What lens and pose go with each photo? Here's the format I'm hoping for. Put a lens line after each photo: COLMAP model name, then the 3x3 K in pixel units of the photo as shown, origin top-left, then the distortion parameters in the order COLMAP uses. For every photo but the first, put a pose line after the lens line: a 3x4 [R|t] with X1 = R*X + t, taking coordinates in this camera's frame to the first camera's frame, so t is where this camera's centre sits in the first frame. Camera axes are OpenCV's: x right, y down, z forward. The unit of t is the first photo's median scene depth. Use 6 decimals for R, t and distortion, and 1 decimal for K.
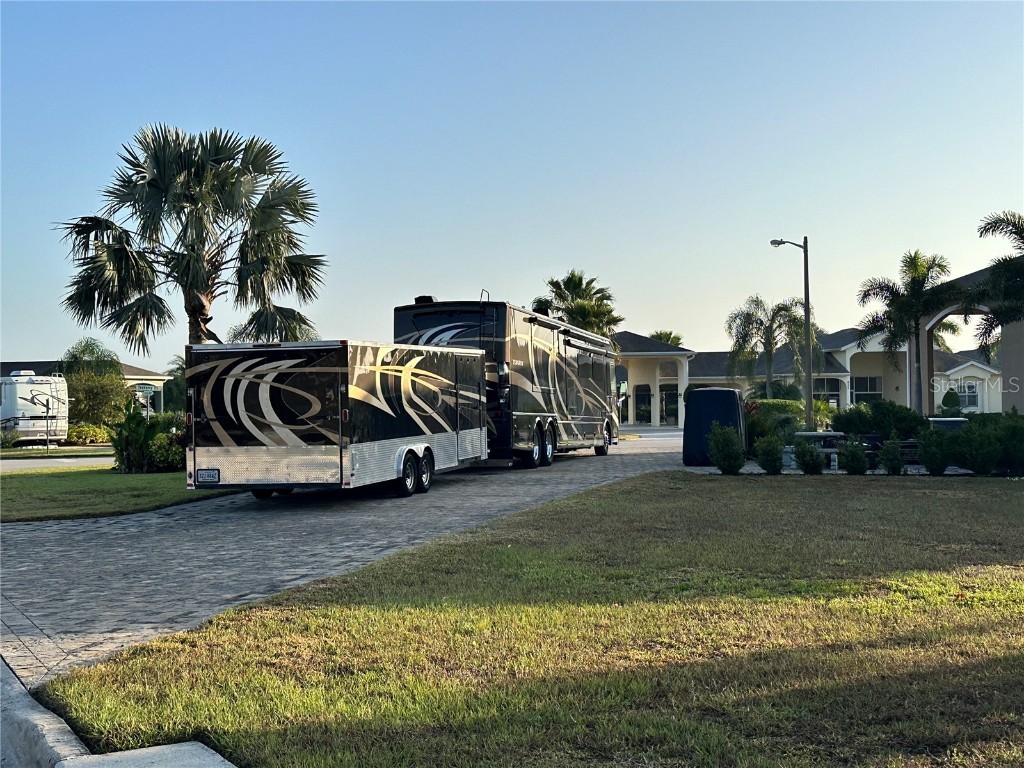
lens RADIAL K [[1361.4, 0, 512.2], [0, 1361.4, 379.6], [0, 0, 1]] dist [0.158129, -0.027407]
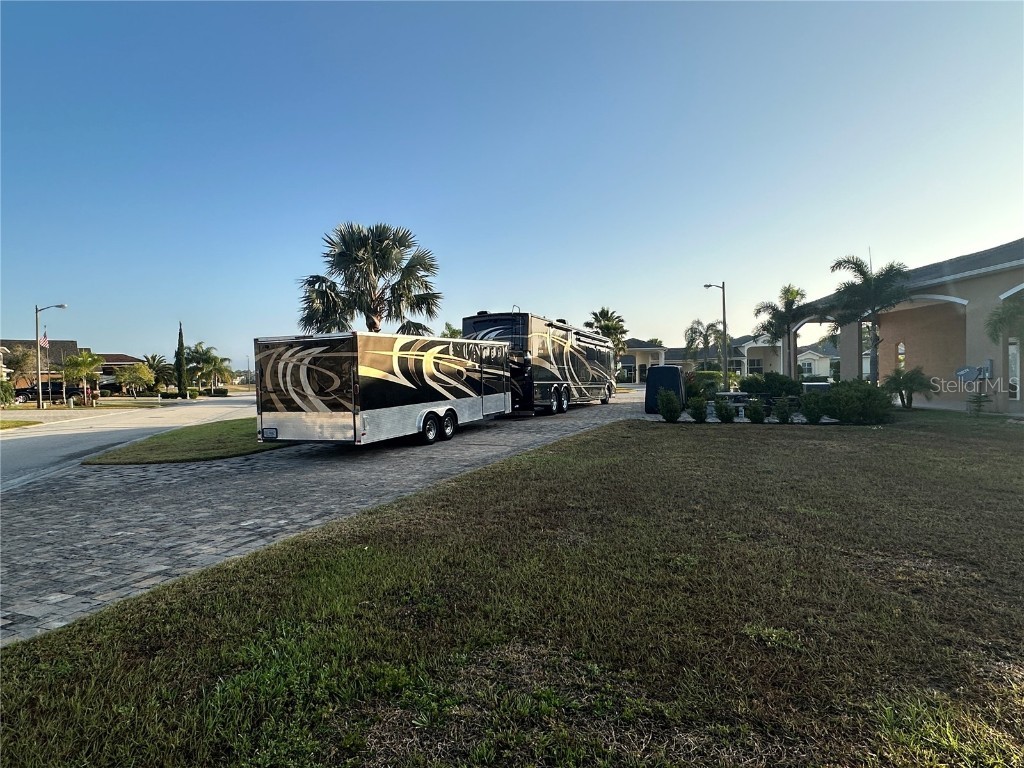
lens RADIAL K [[582.5, 0, 512.0], [0, 582.5, 384.0], [0, 0, 1]] dist [-0.001613, 0.000015]
pose [[0.990370, -0.005825, -0.138321, 0.058710], [0.010735, 0.999337, 0.034779, 0.002006], [0.138027, -0.035929, 0.989777, 0.268230]]
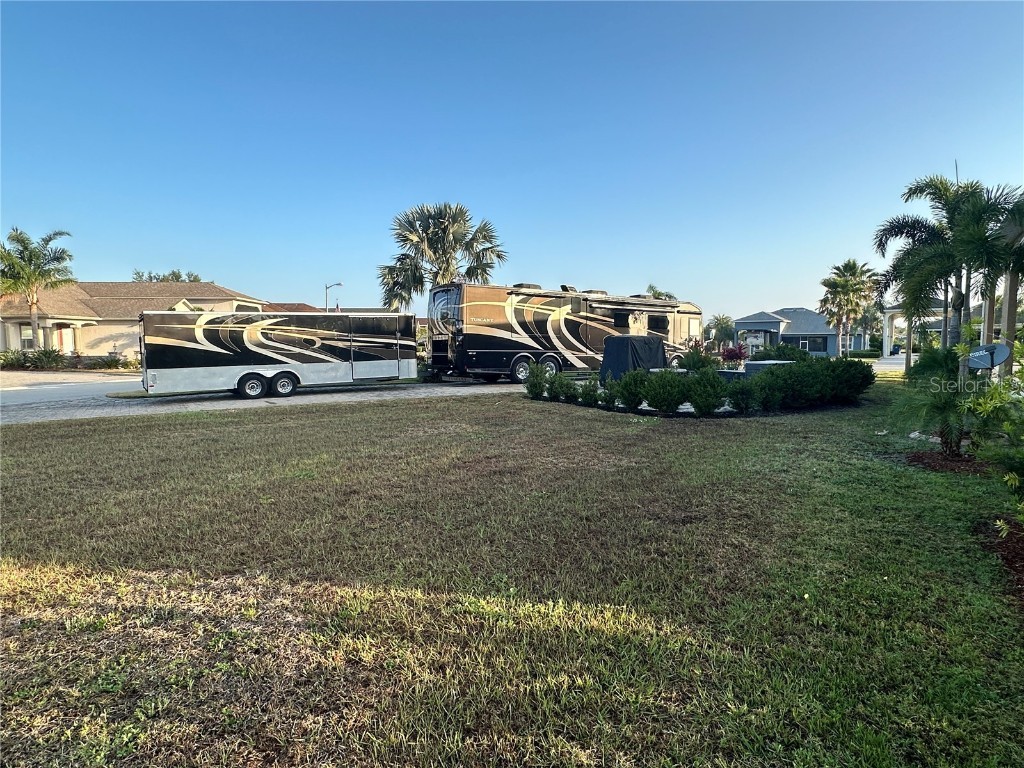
lens RADIAL K [[558.3, 0, 511.5], [0, 558.3, 382.1], [0, 0, 1]] dist [0.001807, 0.000297]
pose [[0.734610, 0.065235, -0.675347, 0.421159], [0.004044, 0.994928, 0.100504, -0.004560], [0.678478, -0.076562, 0.730620, 0.451048]]
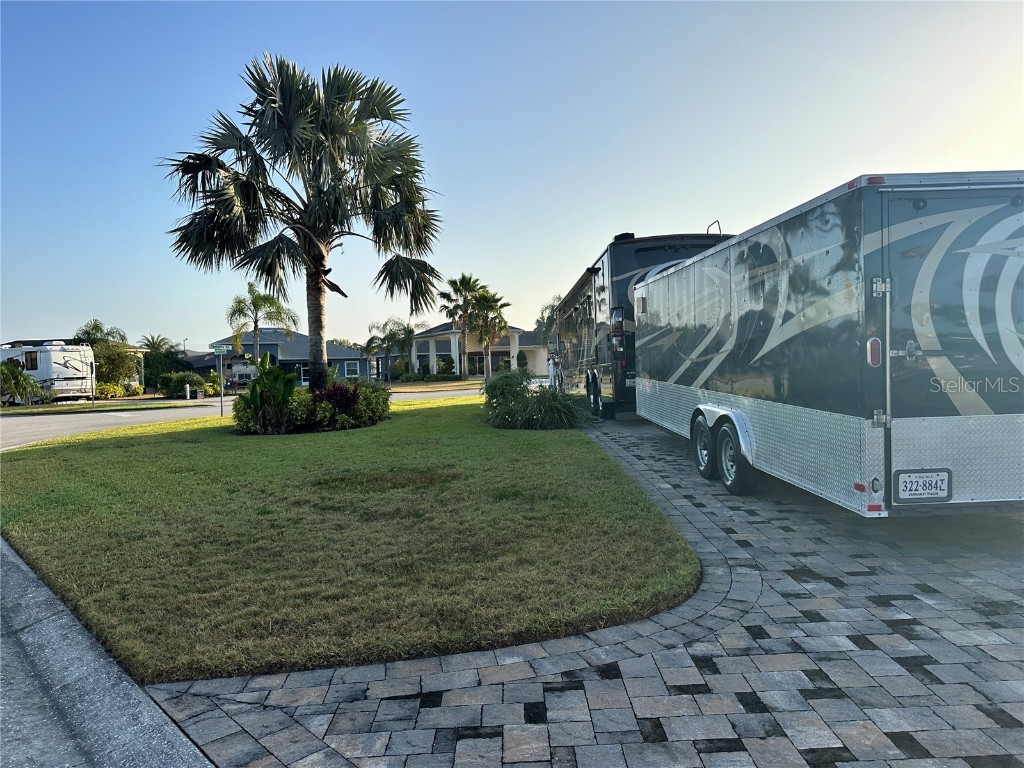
lens RADIAL K [[713.9, 0, 502.4], [0, 713.9, 389.2], [0, 0, 1]] dist [0.066660, -0.088622]
pose [[0.966108, -0.022657, 0.257140, -0.236963], [0.010476, 0.998761, 0.048644, 0.016518], [-0.257924, -0.044302, 0.965149, 0.480431]]
